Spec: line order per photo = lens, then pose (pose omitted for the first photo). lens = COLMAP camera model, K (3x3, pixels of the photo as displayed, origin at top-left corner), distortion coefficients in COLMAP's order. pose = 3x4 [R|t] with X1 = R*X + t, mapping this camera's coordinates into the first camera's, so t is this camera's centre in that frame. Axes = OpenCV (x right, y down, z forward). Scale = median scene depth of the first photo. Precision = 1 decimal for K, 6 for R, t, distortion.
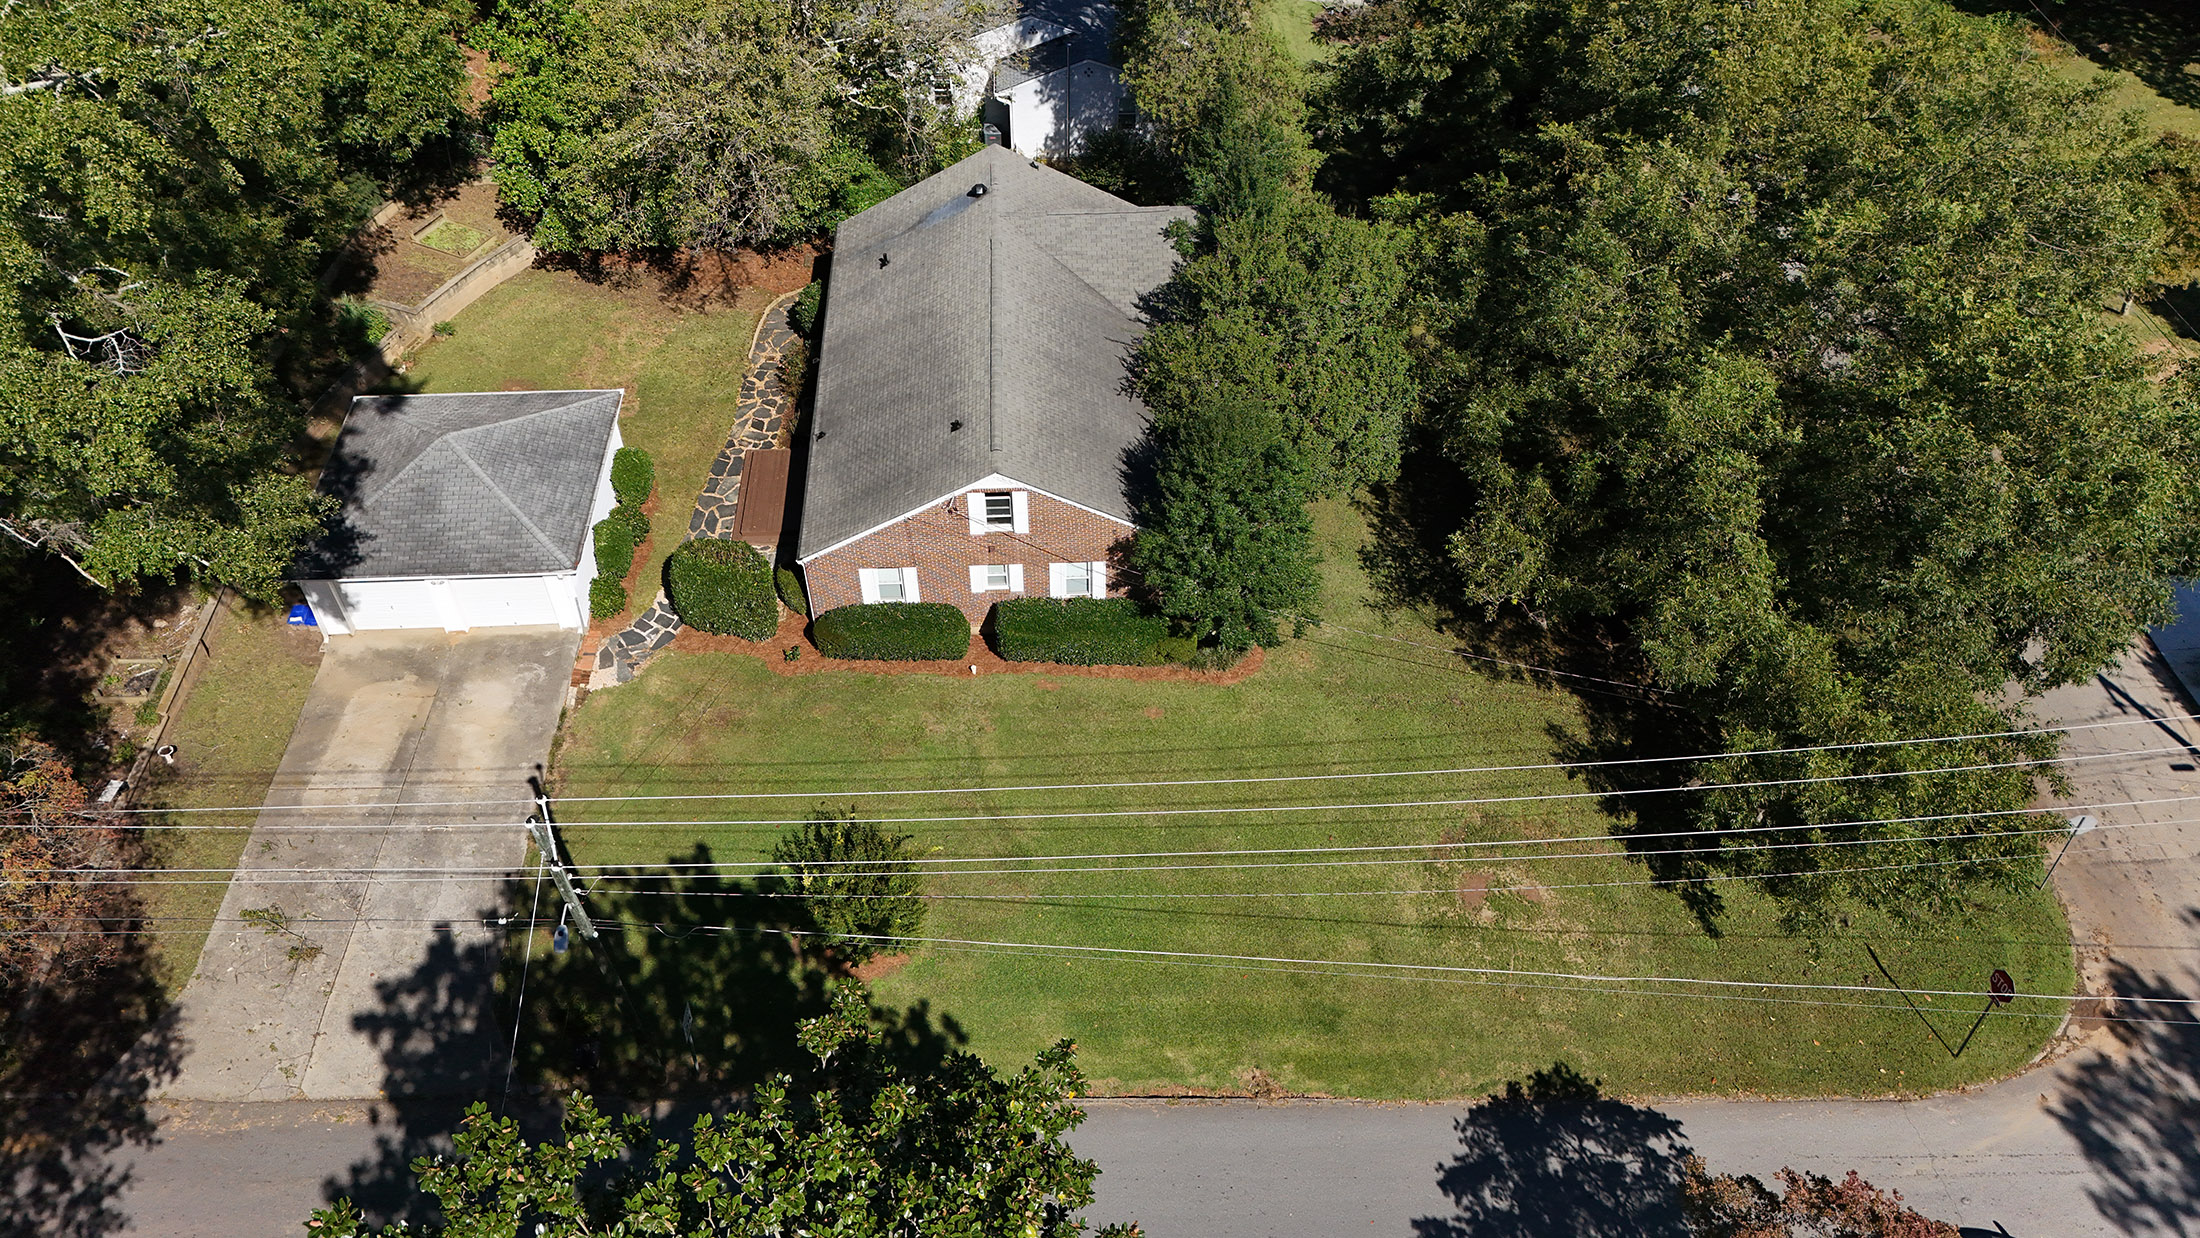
lens RADIAL K [[1601.7, 0, 1100.0], [0, 1601.7, 619.0], [0, 0, 1]] dist [0.072716, -0.069804]
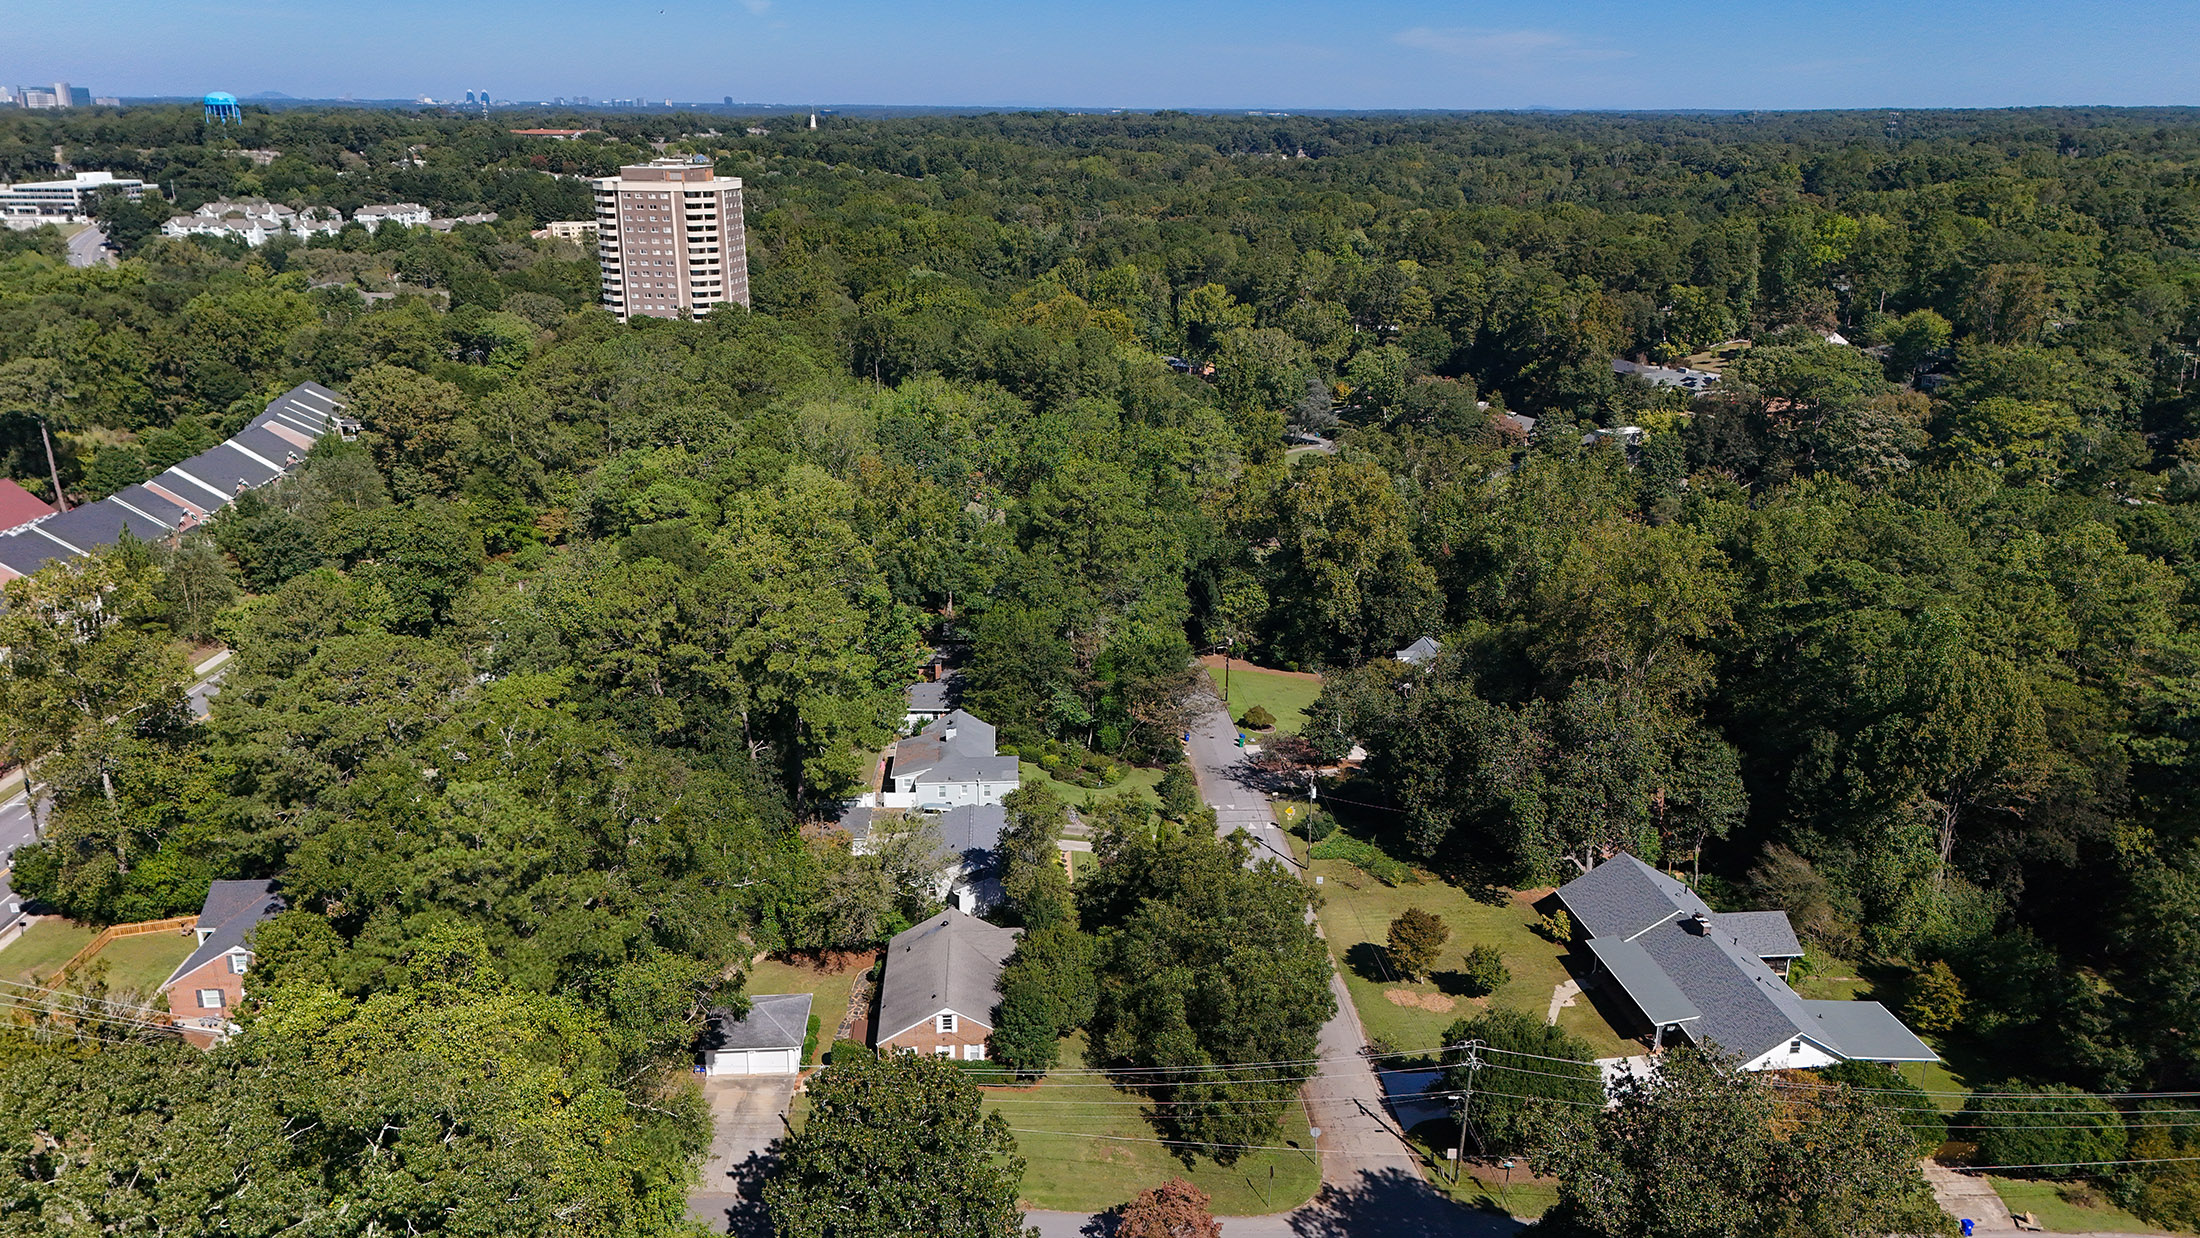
lens RADIAL K [[1601.7, 0, 1100.0], [0, 1601.7, 619.0], [0, 0, 1]] dist [0.072716, -0.069804]
pose [[0.999834, -0.000111, 0.018196, 0.157364], [0.008746, 0.879831, -0.475206, 0.658790], [-0.015957, 0.475287, 0.879686, -1.877925]]
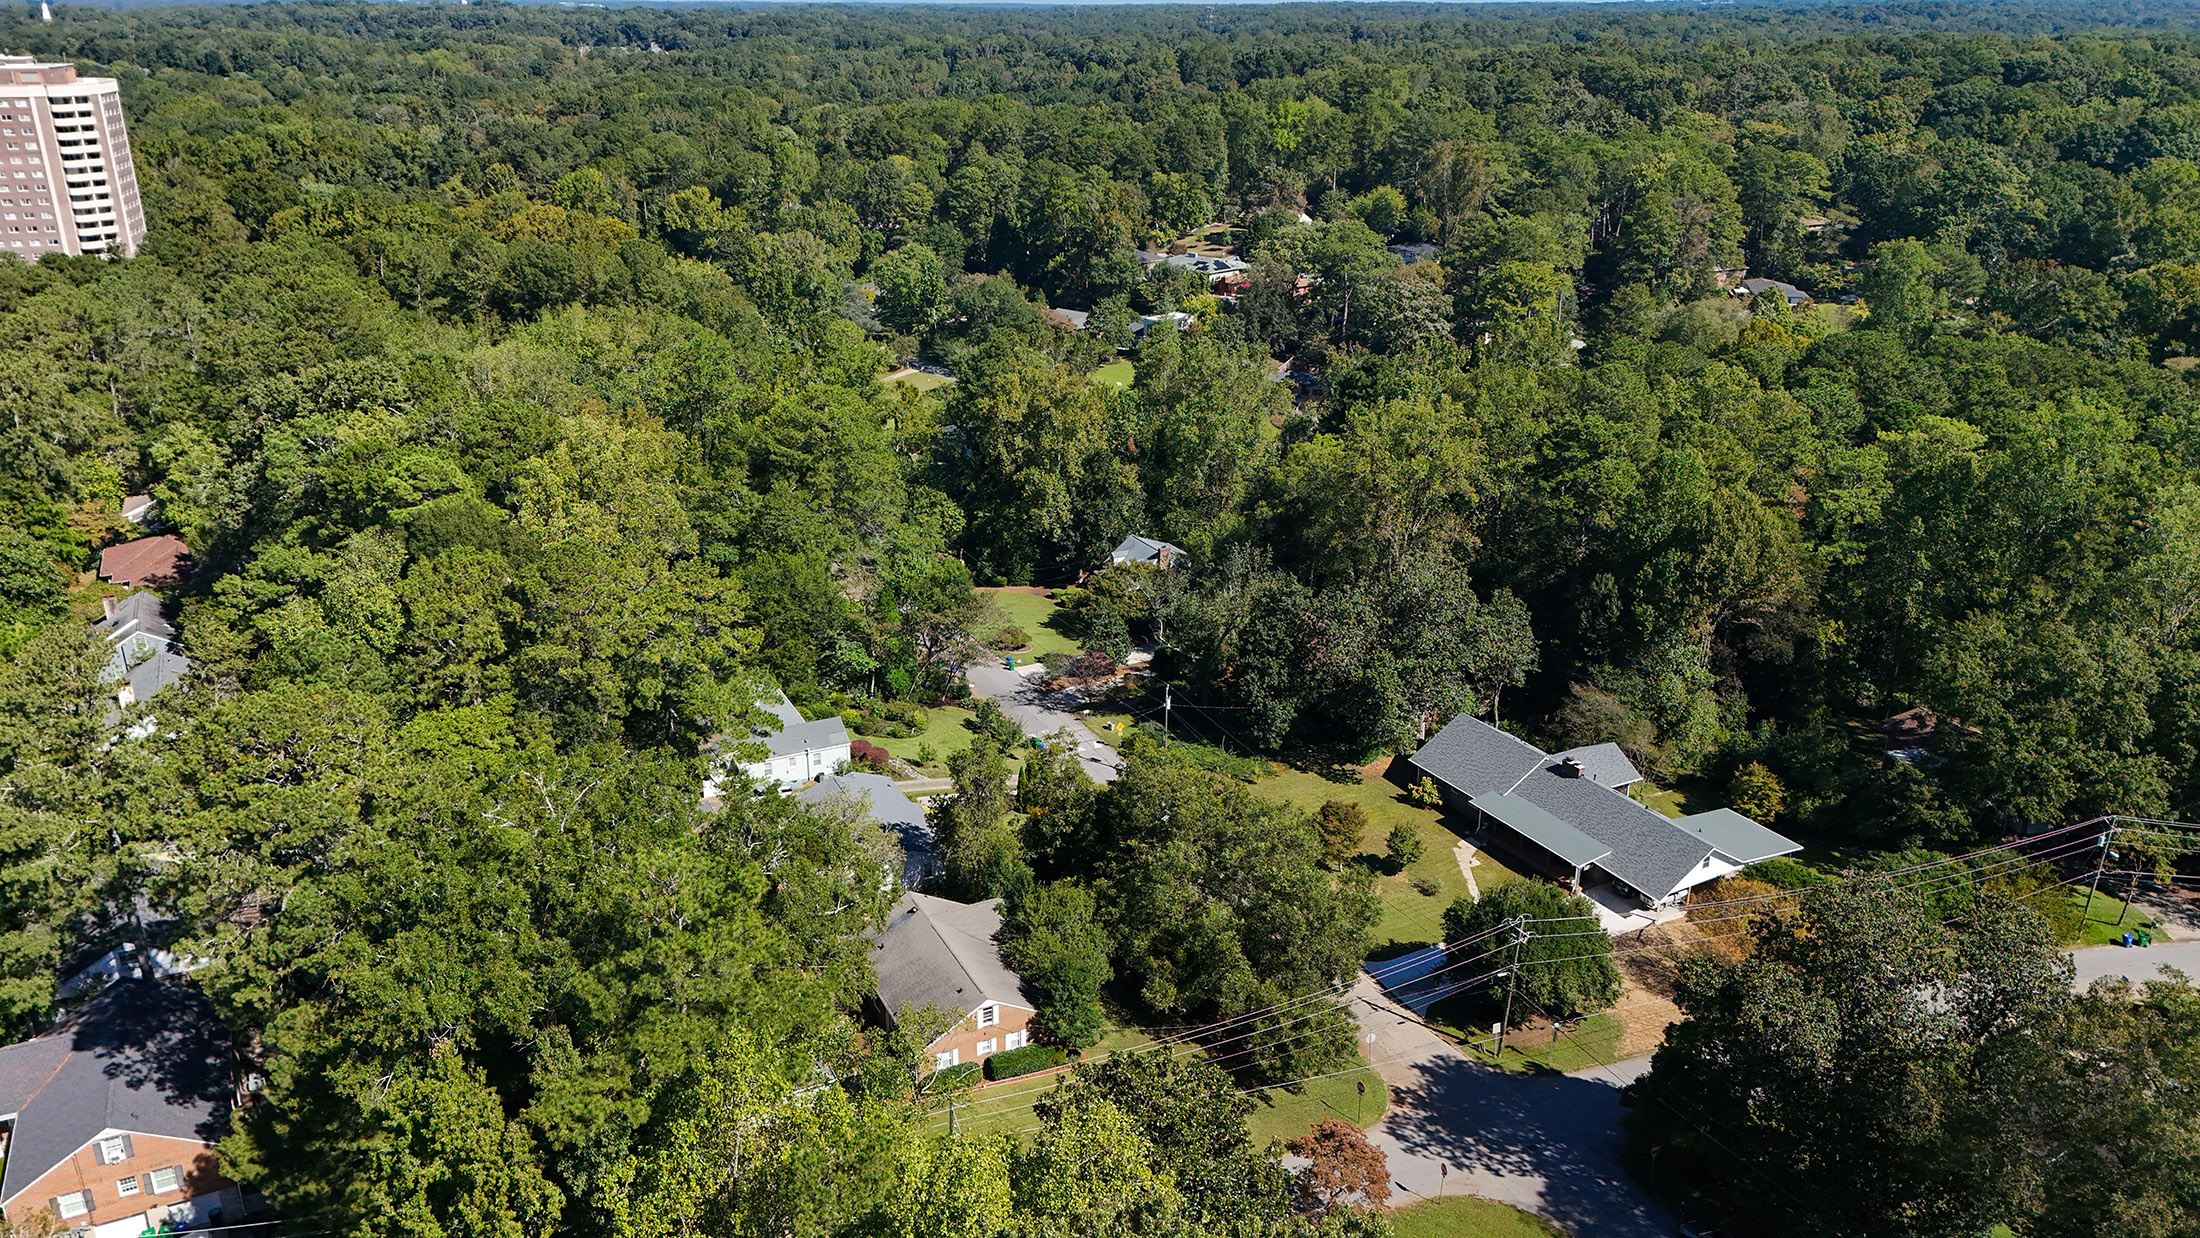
lens RADIAL K [[1601.7, 0, 1100.0], [0, 1601.7, 619.0], [0, 0, 1]] dist [0.100591, -0.119626]
pose [[0.918507, -0.138789, 0.370246, -0.760897], [0.282808, 0.885007, -0.369841, 0.375986], [-0.276341, 0.444410, 0.852136, -1.560200]]
